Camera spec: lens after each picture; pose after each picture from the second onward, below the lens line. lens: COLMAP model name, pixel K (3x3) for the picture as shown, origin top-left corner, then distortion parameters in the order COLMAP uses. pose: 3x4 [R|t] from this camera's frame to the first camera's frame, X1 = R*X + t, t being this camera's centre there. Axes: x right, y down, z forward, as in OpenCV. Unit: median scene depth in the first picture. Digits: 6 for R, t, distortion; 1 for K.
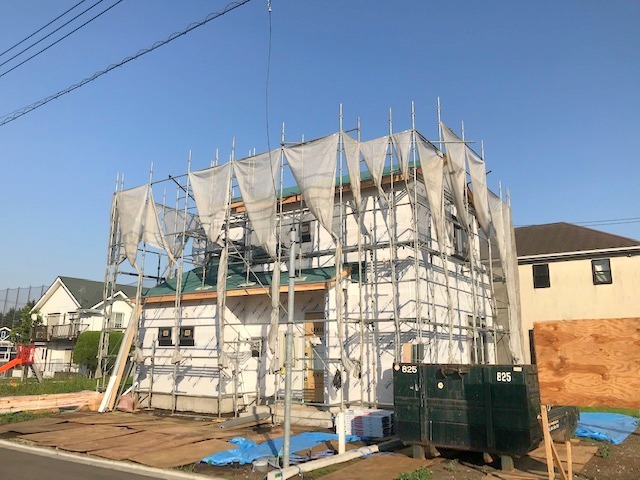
lens RADIAL K [[515.3, 0, 317.6], [0, 515.3, 235.4], [0, 0, 1]] dist [0.036883, -0.005845]
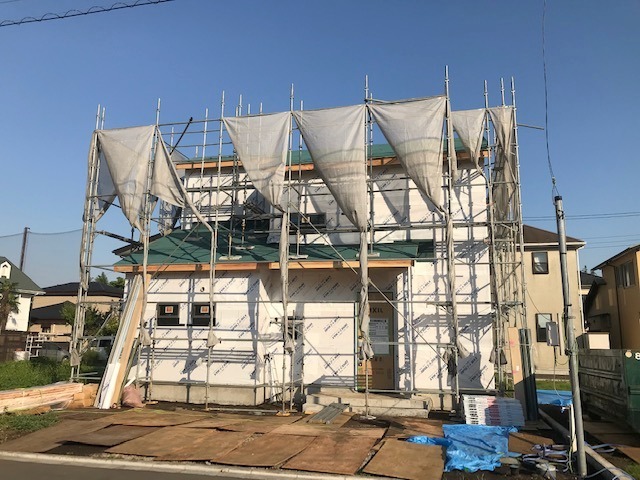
lens RADIAL K [[515.3, 0, 321.7], [0, 515.3, 241.9], [0, 0, 1]] dist [0.036883, -0.005845]
pose [[0.936799, 0.068954, 0.343007, -0.387548], [-0.085815, 0.995724, 0.034203, 0.036654], [-0.339181, -0.061476, 0.938710, 0.174837]]
